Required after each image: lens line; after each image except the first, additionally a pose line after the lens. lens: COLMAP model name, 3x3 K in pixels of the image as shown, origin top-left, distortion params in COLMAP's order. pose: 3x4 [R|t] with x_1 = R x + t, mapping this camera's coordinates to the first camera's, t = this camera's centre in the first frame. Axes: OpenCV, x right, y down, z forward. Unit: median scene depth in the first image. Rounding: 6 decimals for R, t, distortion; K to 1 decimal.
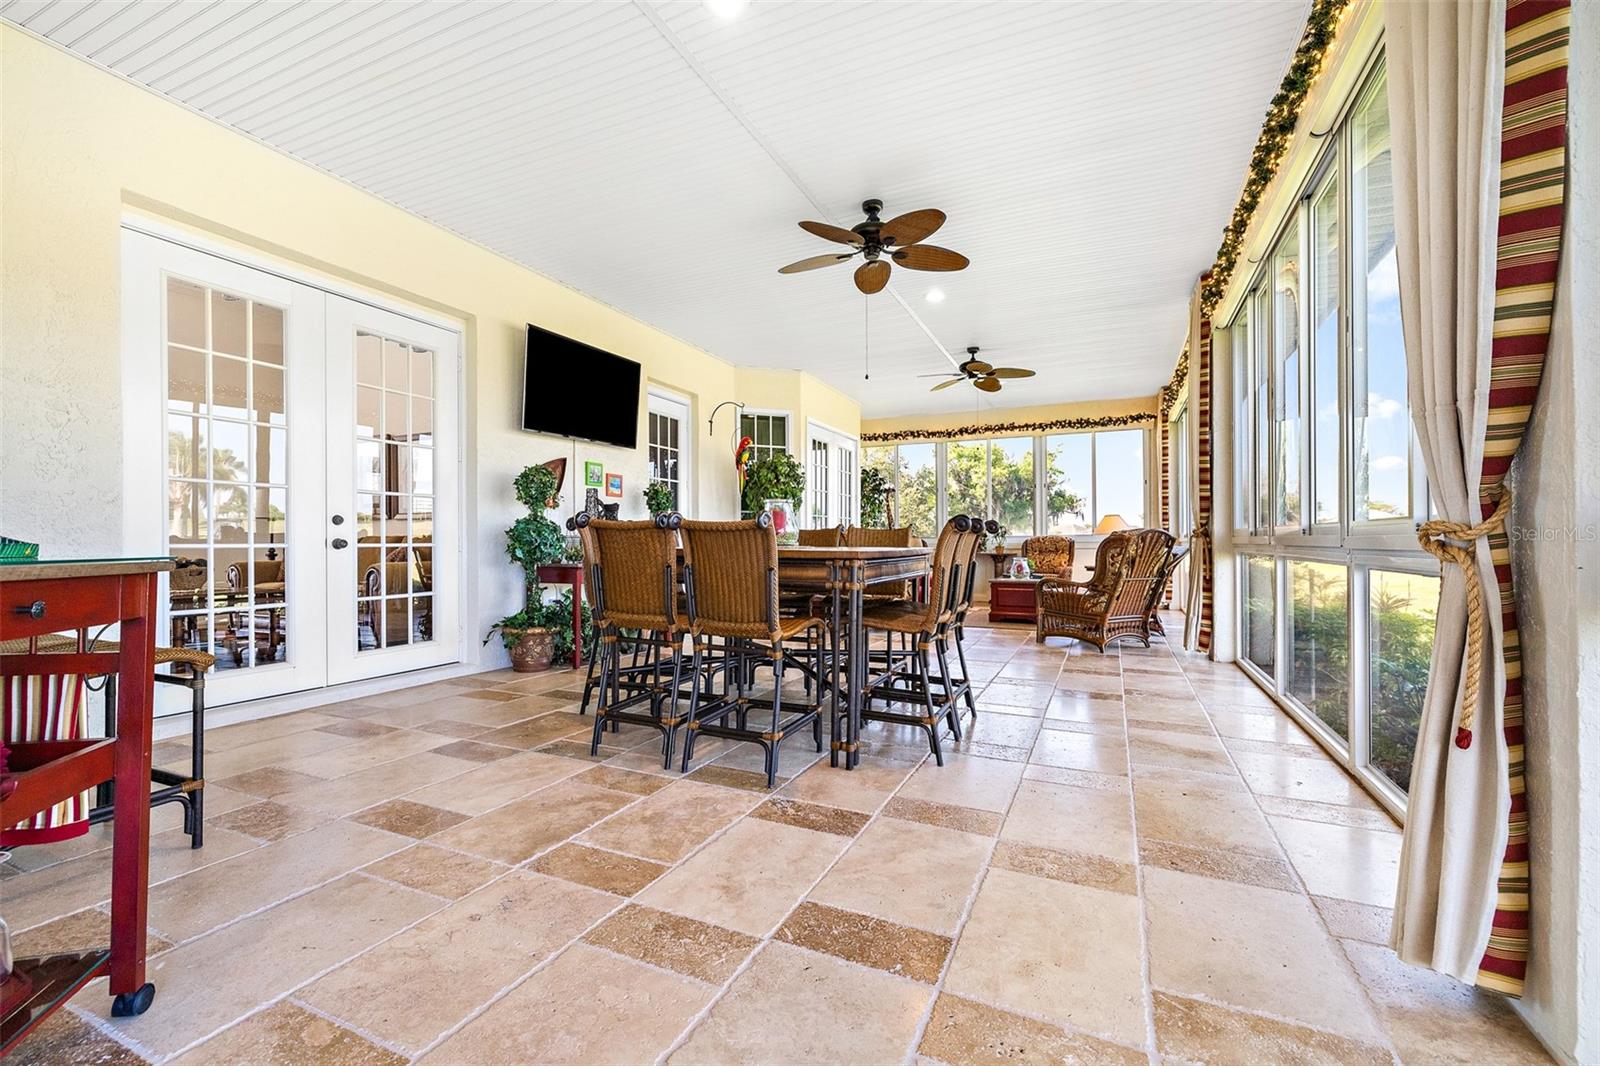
lens RADIAL K [[682.3, 0, 792.5], [0, 682.3, 534.9], [0, 0, 1]] dist [-0.000778, 0.000133]
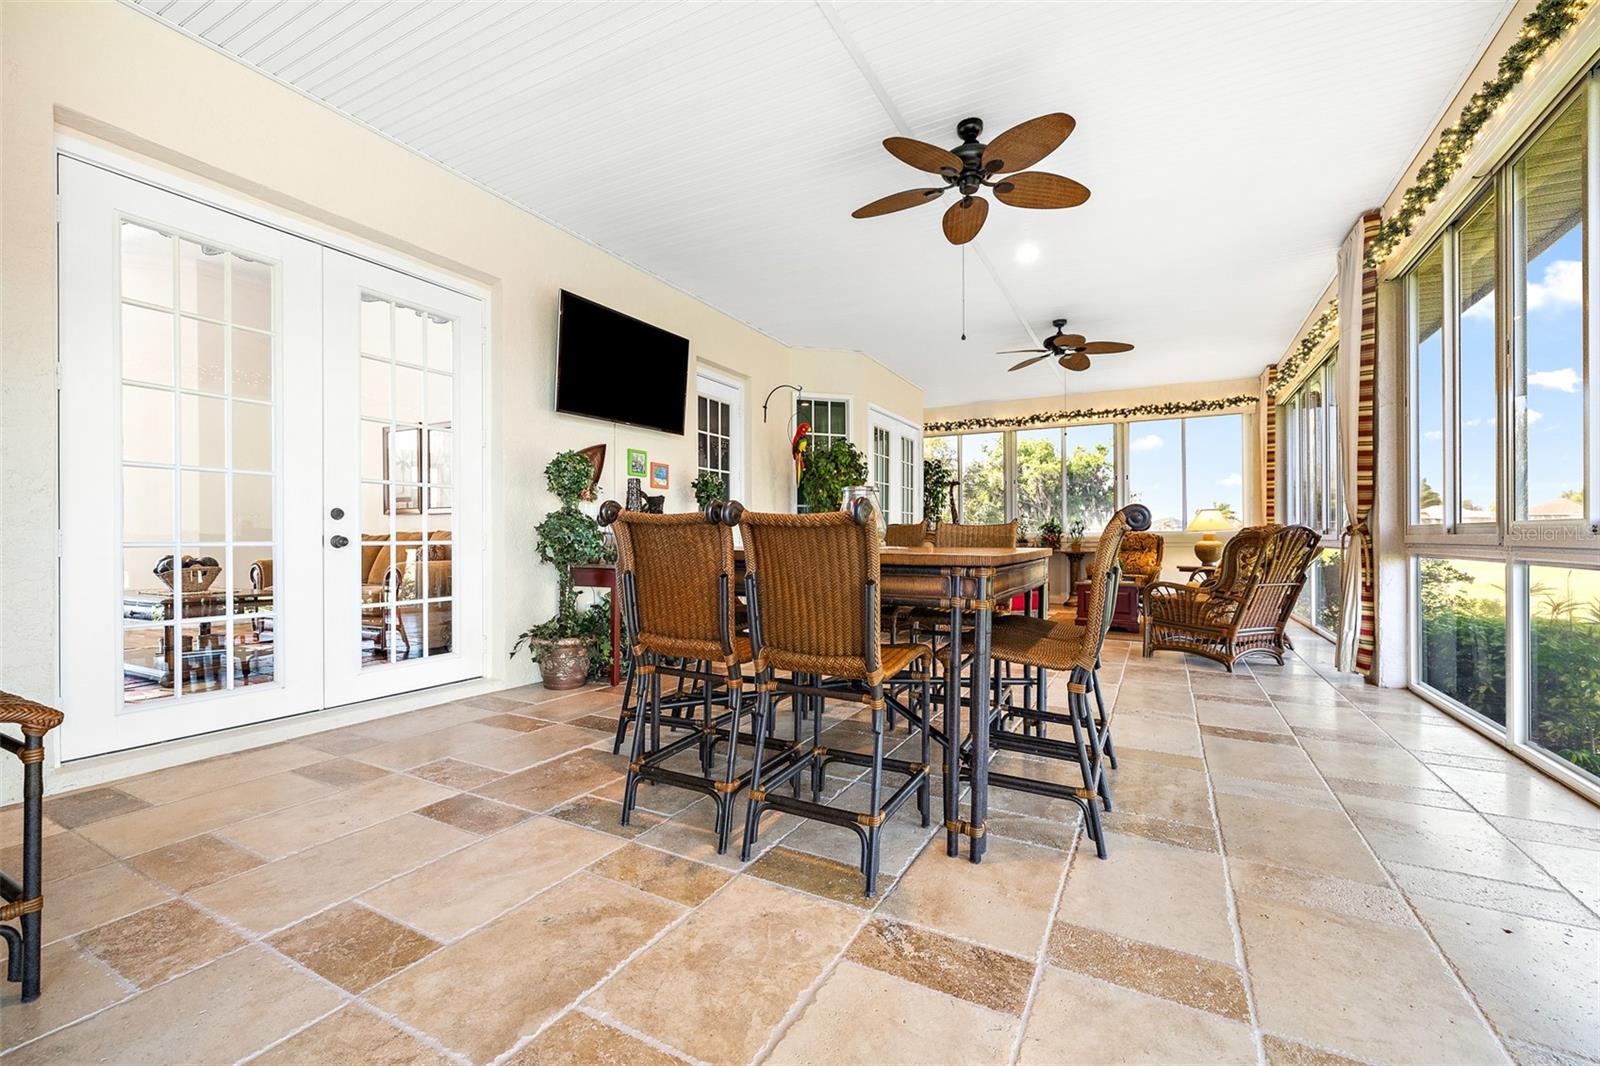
lens RADIAL K [[682.3, 0, 792.5], [0, 682.3, 534.9], [0, 0, 1]] dist [-0.000778, 0.000133]
pose [[0.997561, 0.001945, -0.069775, -0.030694], [-0.001510, 0.999979, 0.006288, -0.001057], [0.069786, -0.006167, 0.997543, 0.147297]]
